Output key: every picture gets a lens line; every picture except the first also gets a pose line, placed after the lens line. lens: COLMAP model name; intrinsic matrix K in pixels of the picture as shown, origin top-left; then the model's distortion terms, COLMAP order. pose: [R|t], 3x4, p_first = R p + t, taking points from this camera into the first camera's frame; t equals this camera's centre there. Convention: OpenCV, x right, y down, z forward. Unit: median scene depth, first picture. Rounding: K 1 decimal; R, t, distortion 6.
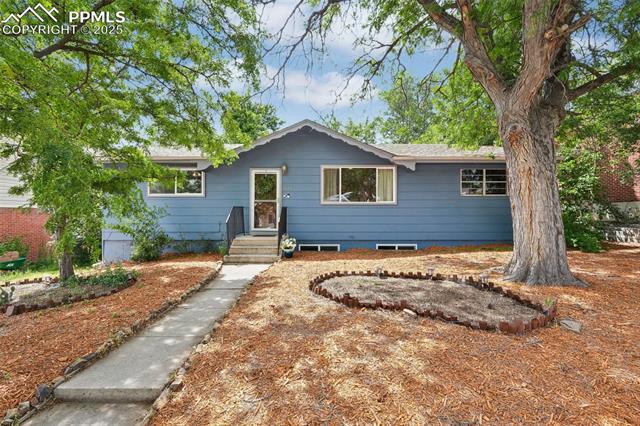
lens RADIAL K [[289.0, 0, 320.0], [0, 289.0, 213.0], [0, 0, 1]] dist [-0.009186, 0.000117]
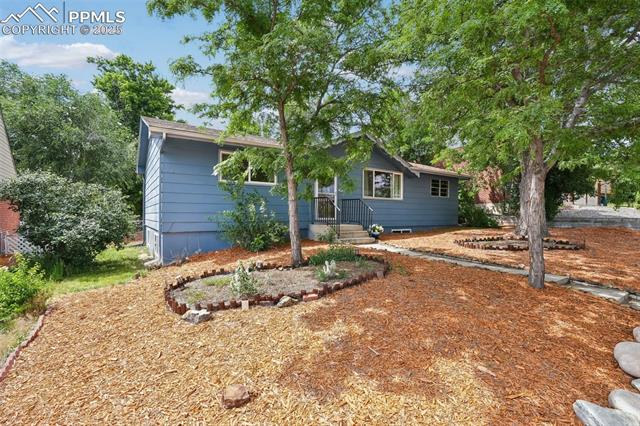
lens RADIAL K [[289.0, 0, 320.0], [0, 289.0, 213.0], [0, 0, 1]] dist [-0.009186, 0.000117]
pose [[0.778220, 0.001605, 0.627990, -0.908722], [-0.006589, 0.999963, 0.005610, 0.024867], [-0.627957, -0.008503, 0.778202, 0.169392]]
